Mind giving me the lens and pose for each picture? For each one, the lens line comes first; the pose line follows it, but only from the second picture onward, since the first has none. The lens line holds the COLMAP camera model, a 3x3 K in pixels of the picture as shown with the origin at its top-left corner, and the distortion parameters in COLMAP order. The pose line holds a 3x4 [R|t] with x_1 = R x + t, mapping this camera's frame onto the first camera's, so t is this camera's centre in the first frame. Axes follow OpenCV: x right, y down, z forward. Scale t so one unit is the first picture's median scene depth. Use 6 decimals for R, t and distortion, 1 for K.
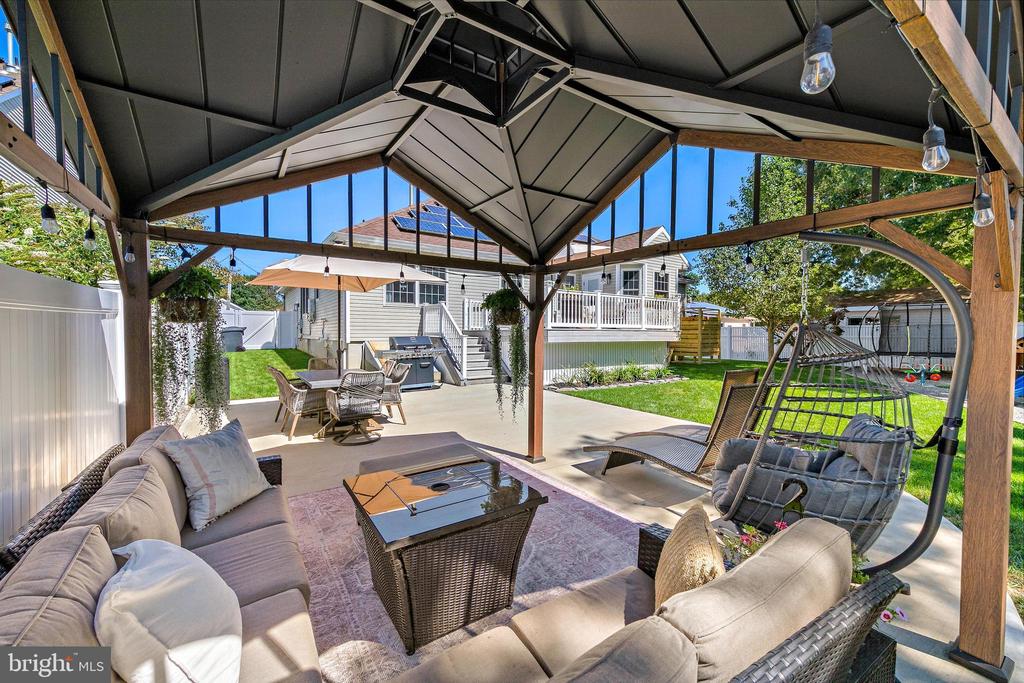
lens RADIAL K [[404.8, 0, 517.2], [0, 404.8, 347.4], [0, 0, 1]] dist [0.002681, -0.000127]
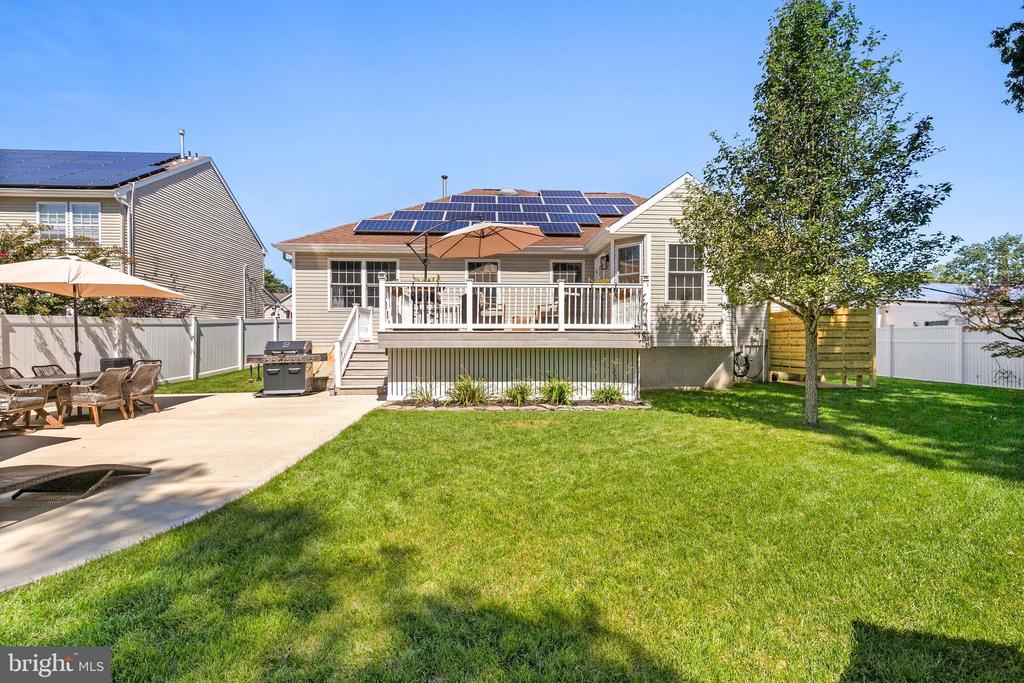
lens RADIAL K [[426.6, 0, 513.3], [0, 426.6, 343.5], [0, 0, 1]] dist [0.001238, -0.000276]
pose [[0.848419, 0.000837, -0.529325, 0.640824], [-0.014531, 0.999659, -0.021710, -0.005852], [0.529126, 0.026111, 0.848142, 0.355896]]
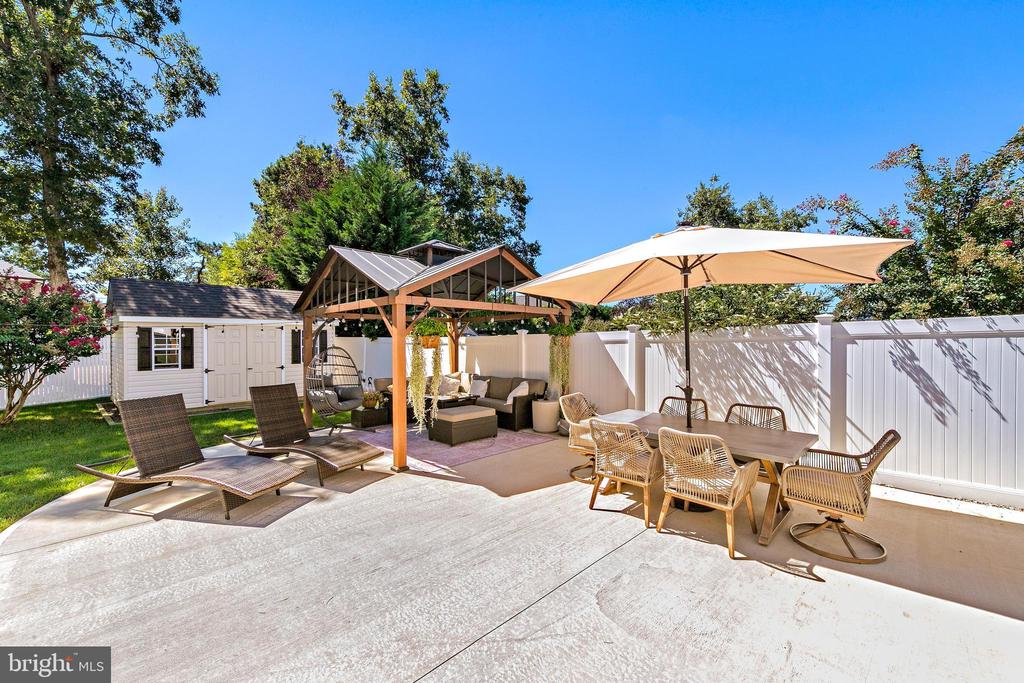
lens RADIAL K [[404.8, 0, 513.6], [0, 404.8, 335.4], [0, 0, 1]] dist [0.002681, -0.000127]
pose [[-0.982967, 0.000137, -0.183783, -0.013254], [-0.005963, 0.999449, 0.032639, -0.053454], [0.183687, 0.033179, -0.982425, 0.870572]]
